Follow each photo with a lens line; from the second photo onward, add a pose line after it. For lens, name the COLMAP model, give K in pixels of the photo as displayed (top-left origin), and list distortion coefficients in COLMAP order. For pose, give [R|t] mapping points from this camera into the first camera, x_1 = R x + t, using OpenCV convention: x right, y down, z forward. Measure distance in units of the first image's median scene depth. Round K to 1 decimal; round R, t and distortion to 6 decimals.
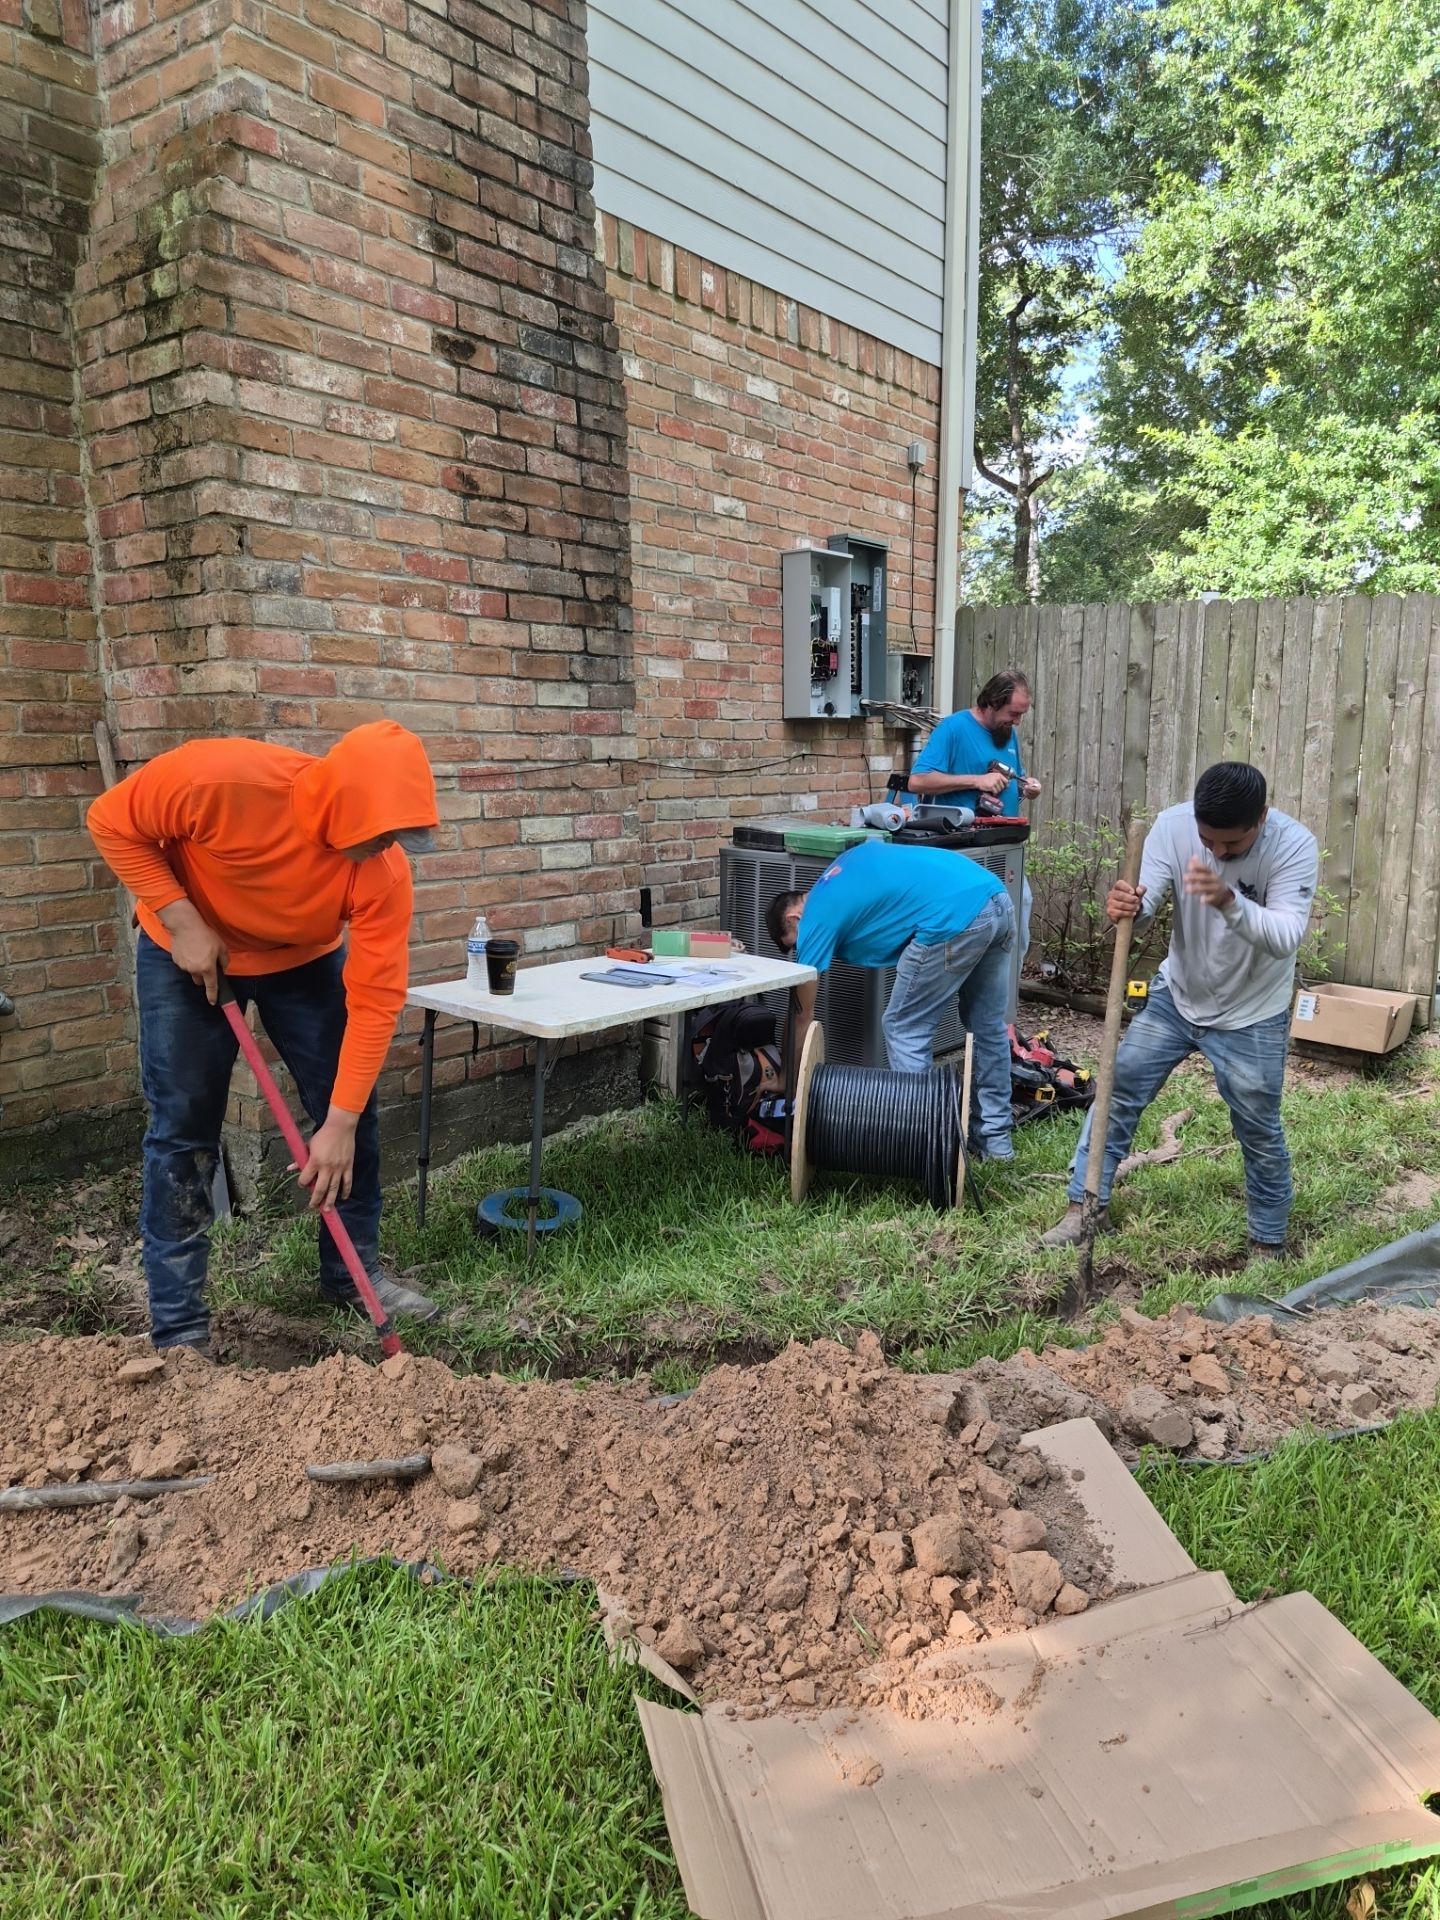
lens RADIAL K [[1301.2, 0, 726.3], [0, 1301.2, 984.7], [0, 0, 1]] dist [0.055543, -0.046287]
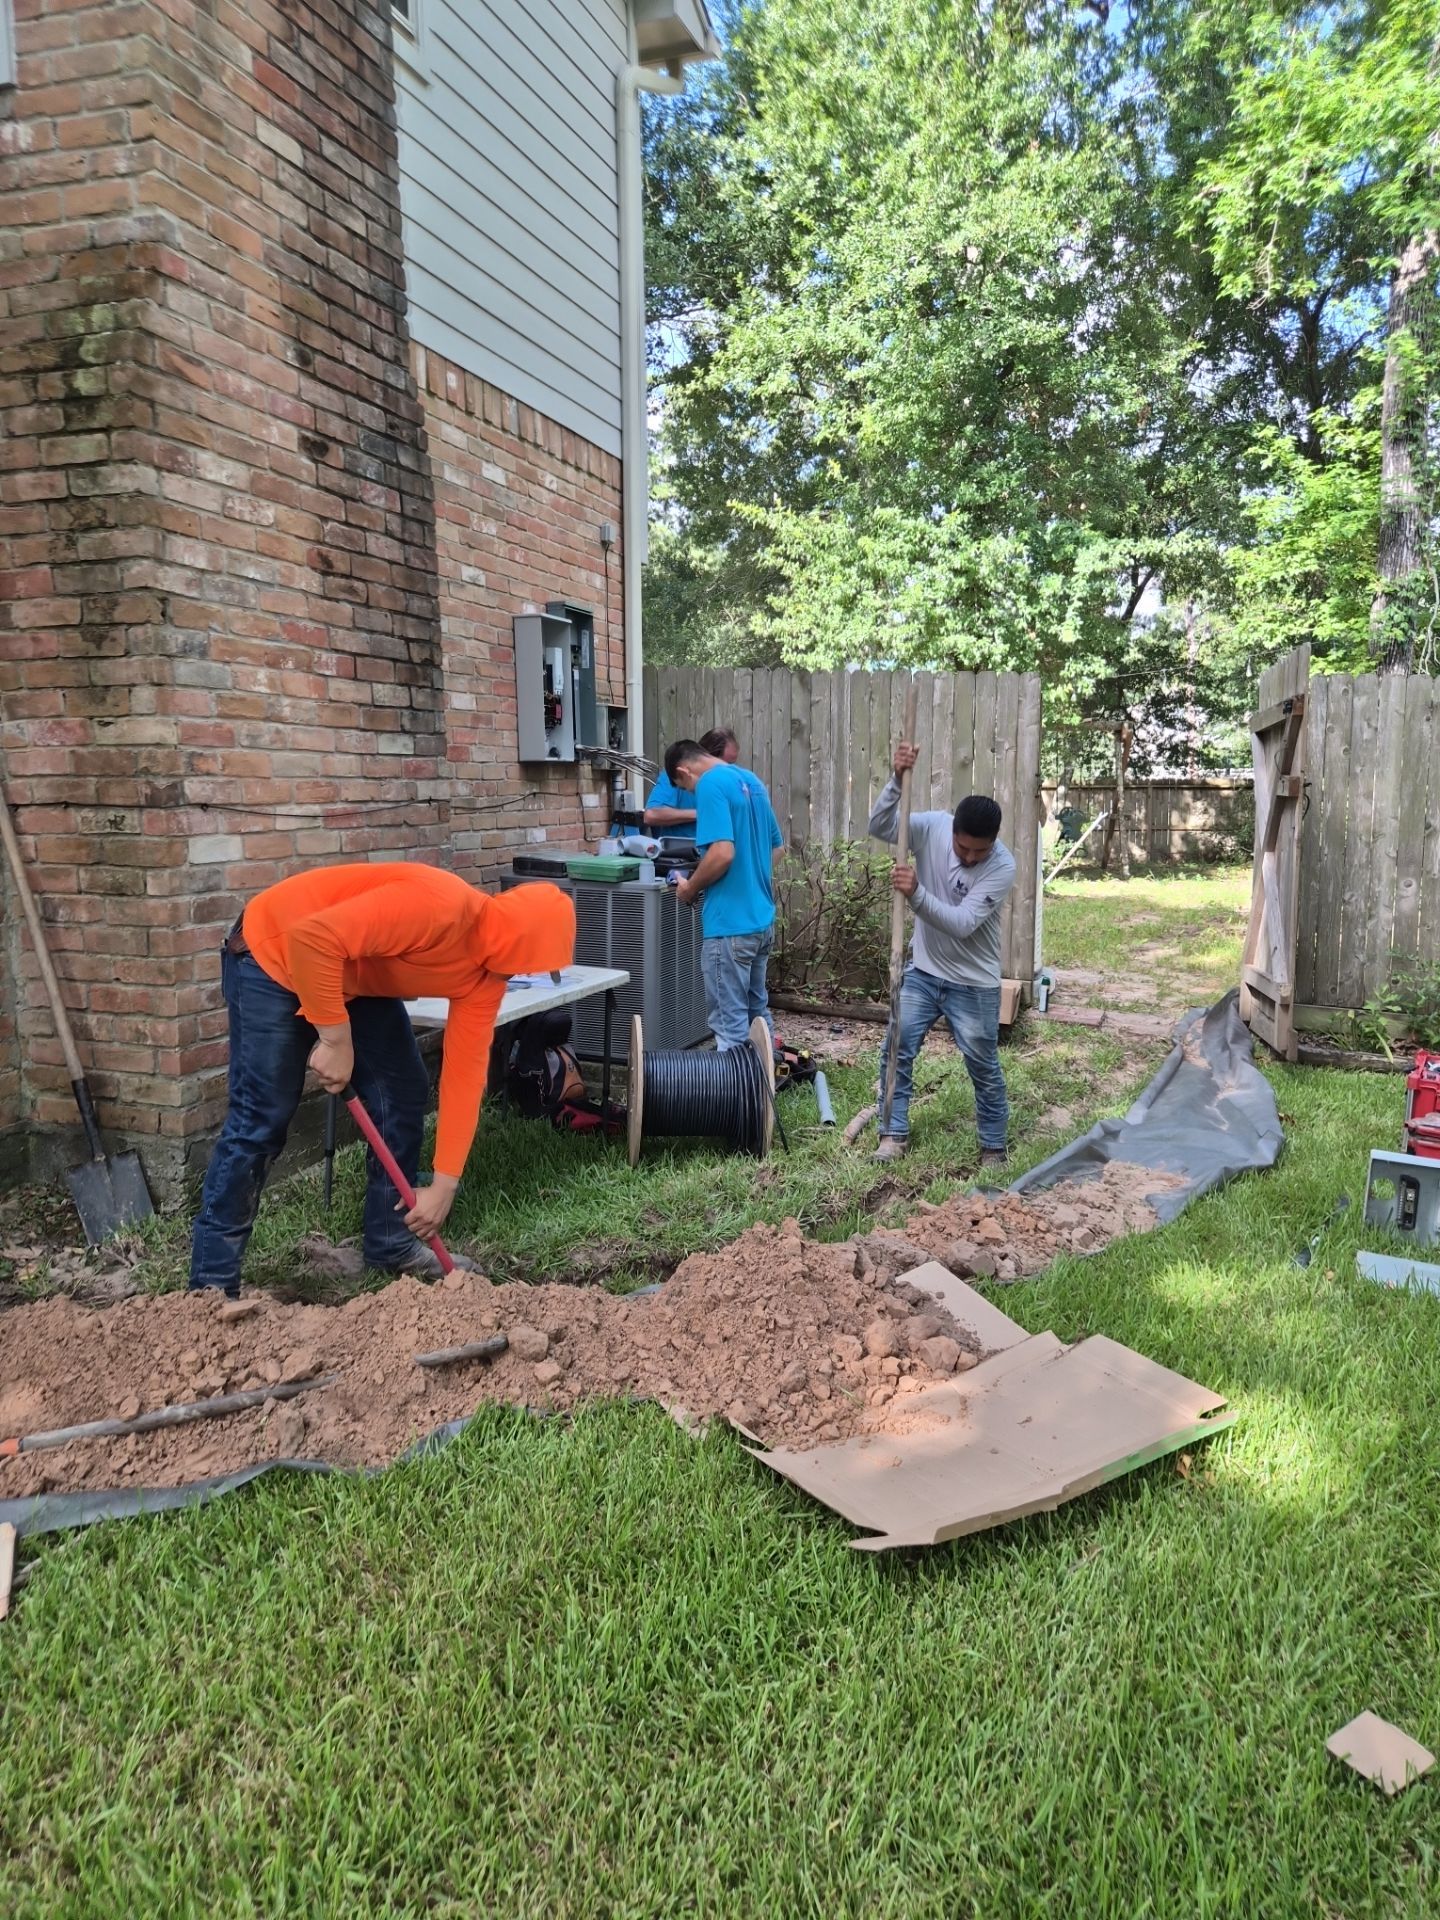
lens RADIAL K [[1301.2, 0, 726.3], [0, 1301.2, 984.7], [0, 0, 1]] dist [0.055543, -0.046287]
pose [[0.946528, -0.047509, 0.319103, -0.254363], [0.054991, 0.998382, -0.014473, 0.023711], [-0.317899, 0.031247, 0.947609, -0.194059]]
